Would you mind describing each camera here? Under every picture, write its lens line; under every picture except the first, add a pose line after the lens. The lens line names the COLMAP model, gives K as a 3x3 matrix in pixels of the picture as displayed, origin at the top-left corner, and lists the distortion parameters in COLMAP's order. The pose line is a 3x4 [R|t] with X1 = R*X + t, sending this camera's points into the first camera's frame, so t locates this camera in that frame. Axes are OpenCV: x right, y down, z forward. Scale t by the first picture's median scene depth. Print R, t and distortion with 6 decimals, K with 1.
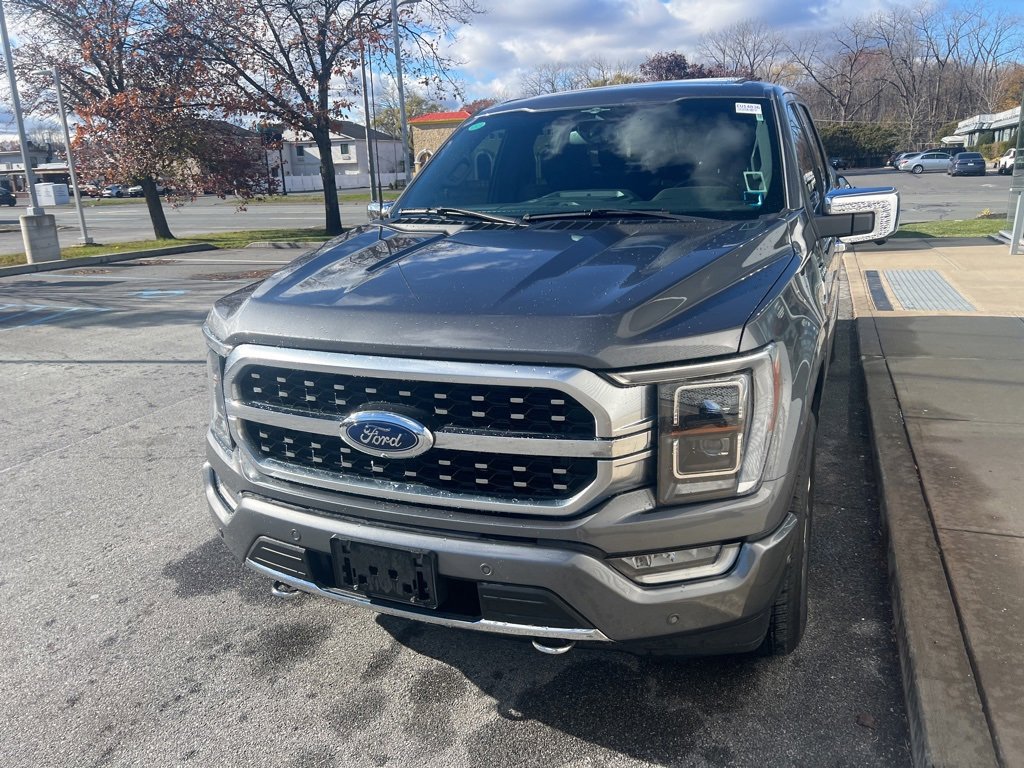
lens RADIAL K [[769.8, 0, 518.9], [0, 769.8, 380.4], [0, 0, 1]] dist [0.057156, -0.059038]
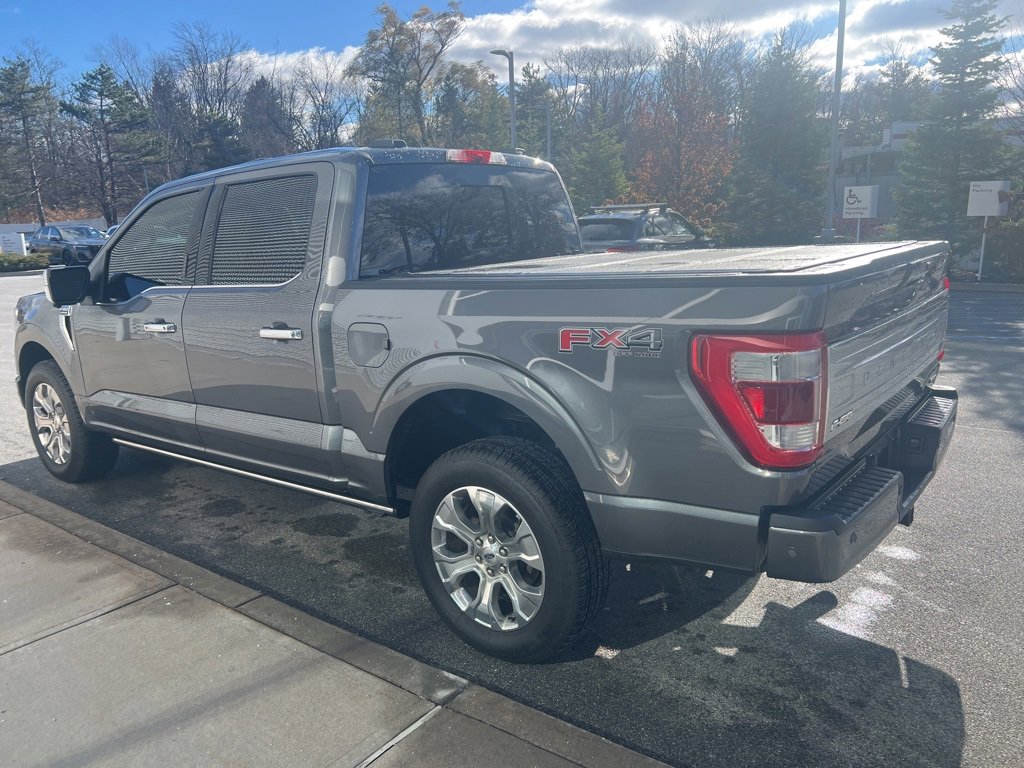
lens RADIAL K [[769.8, 0, 514.0], [0, 769.8, 393.4], [0, 0, 1]] dist [0.057156, -0.059038]
pose [[-0.264402, 0.265902, -0.927032, 1.980062], [-0.215646, 0.920601, 0.325562, -0.829798], [0.939994, 0.285990, -0.186068, 2.595926]]
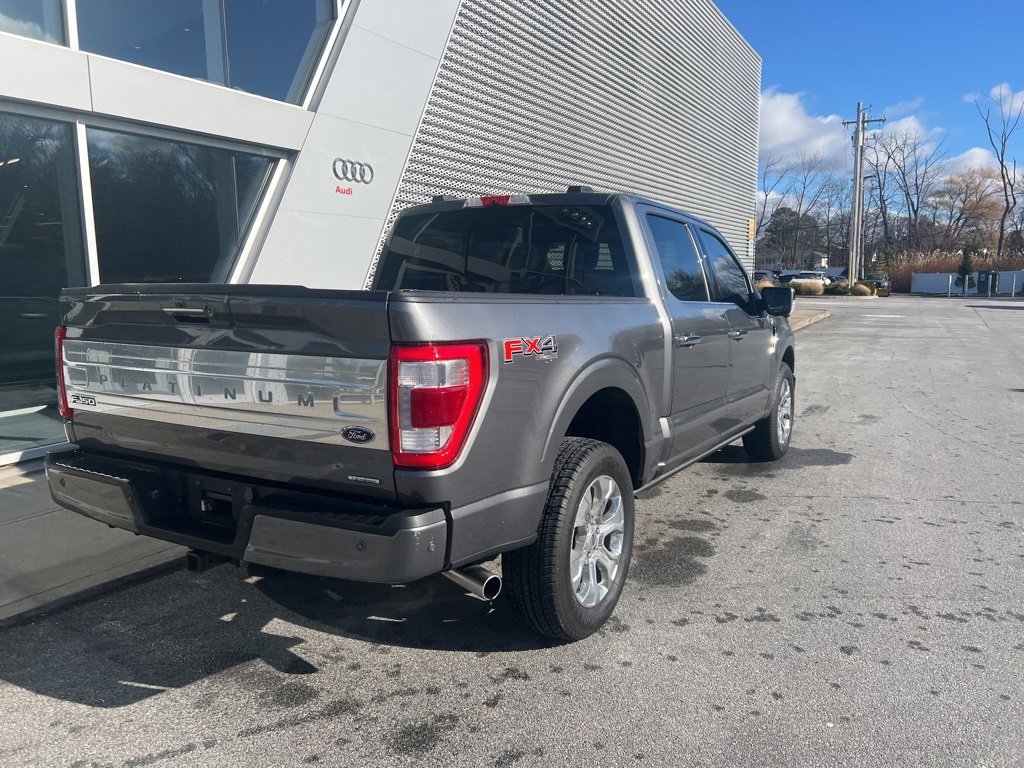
lens RADIAL K [[769.8, 0, 520.0], [0, 769.8, 389.7], [0, 0, 1]] dist [0.057156, -0.059038]
pose [[-0.991236, 0.023742, 0.129955, 0.182720], [0.073809, 0.915392, 0.395739, -1.043258], [-0.109564, 0.401863, -0.909122, 3.846863]]
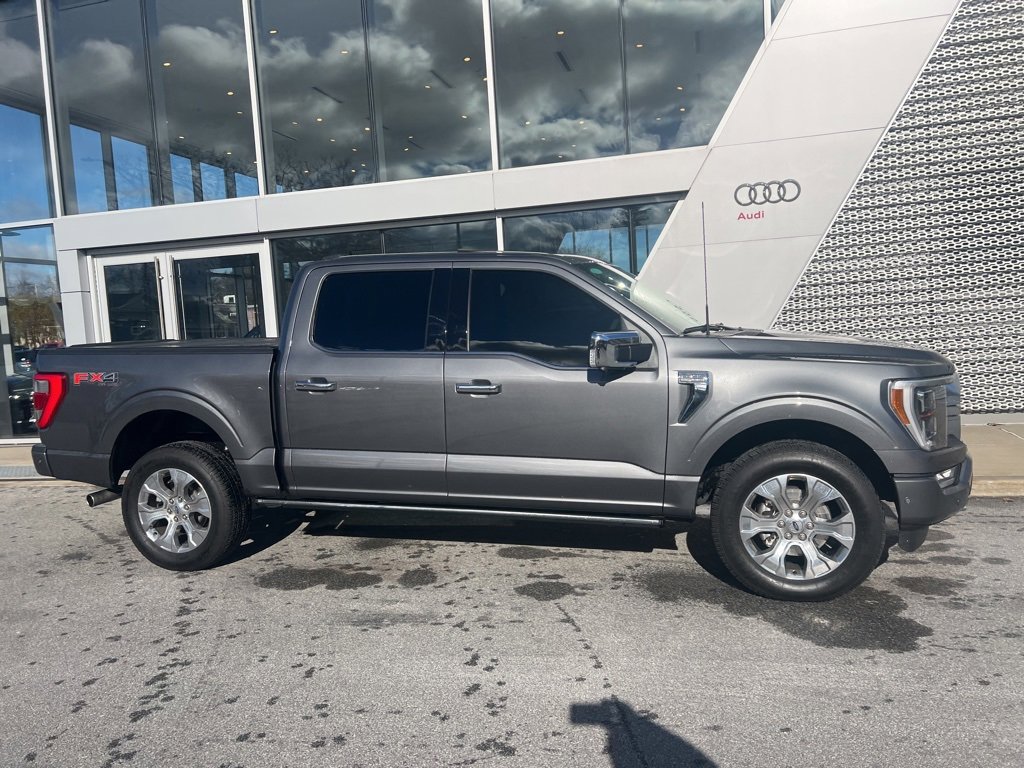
lens RADIAL K [[769.8, 0, 515.8], [0, 769.8, 382.8], [0, 0, 1]] dist [0.057156, -0.059038]
pose [[-0.122975, -0.043172, 0.991470, -1.881554], [0.321045, 0.943602, 0.080908, -0.460386], [-0.939046, 0.328256, -0.102179, 1.984071]]
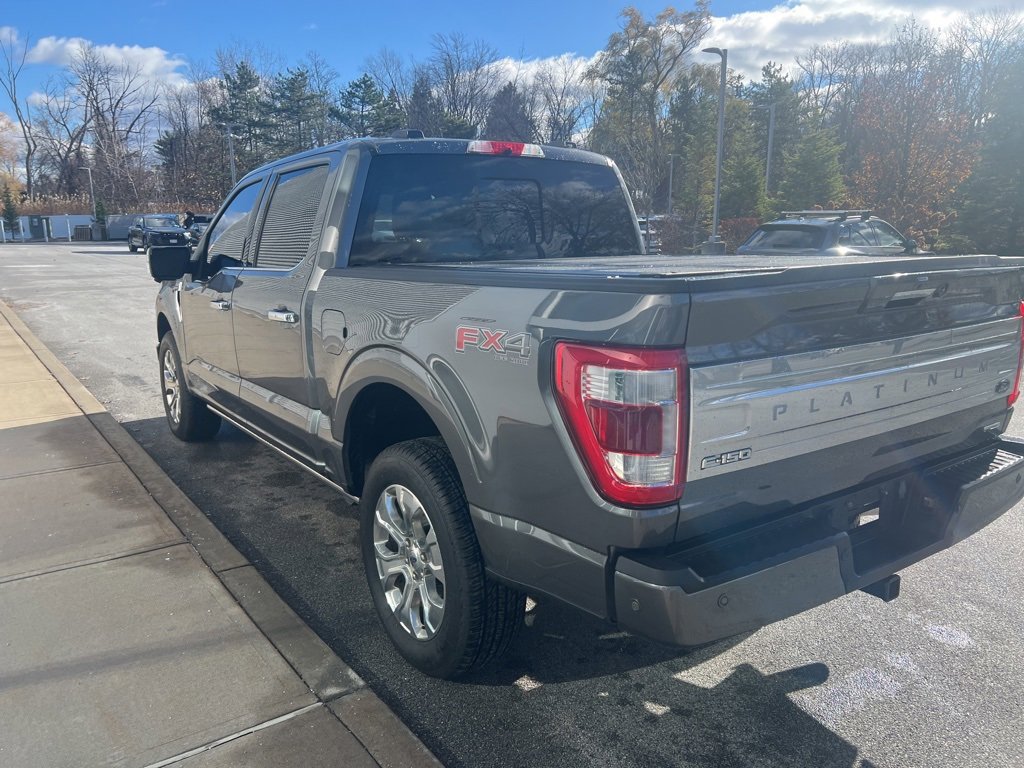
lens RADIAL K [[769.8, 0, 513.1], [0, 769.8, 391.2], [0, 0, 1]] dist [0.057156, -0.059038]
pose [[-0.532617, 0.221963, -0.816732, 1.758518], [-0.204997, 0.902431, 0.378938, -0.891514], [0.821155, 0.369256, -0.435149, 2.932641]]
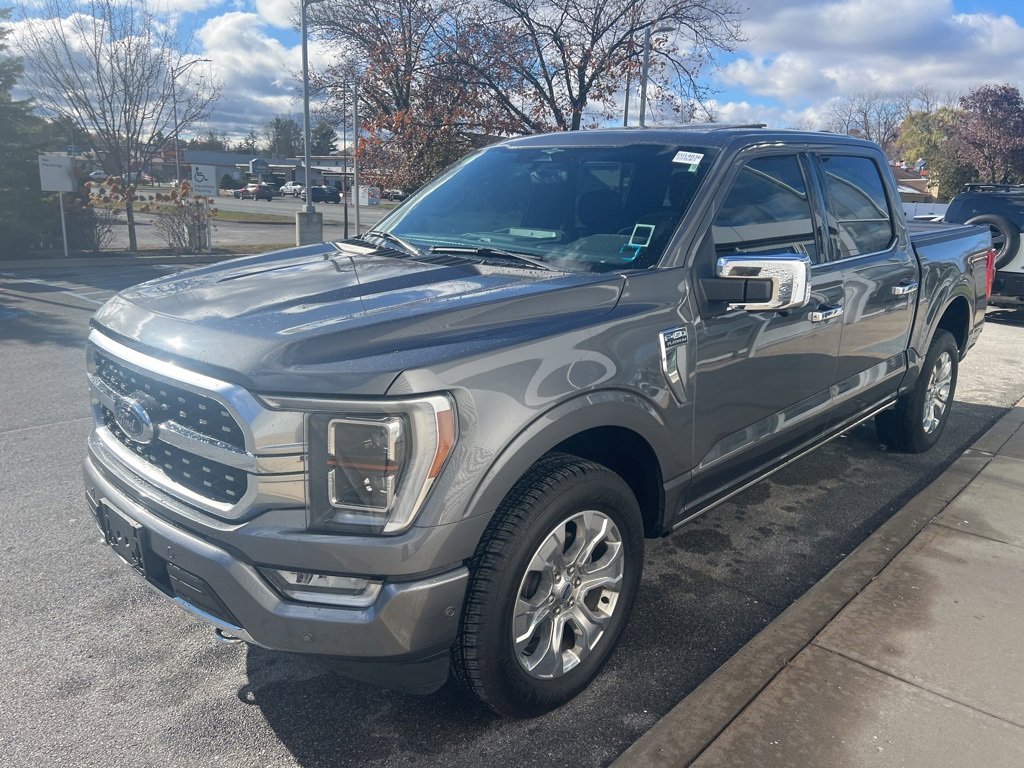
lens RADIAL K [[769.8, 0, 519.4], [0, 769.8, 390.7], [0, 0, 1]] dist [0.057156, -0.059038]
pose [[0.934101, 0.154277, -0.321953, 0.603269], [-0.159379, 0.987160, 0.010622, -0.062802], [0.319458, 0.041390, 0.946696, 0.067129]]
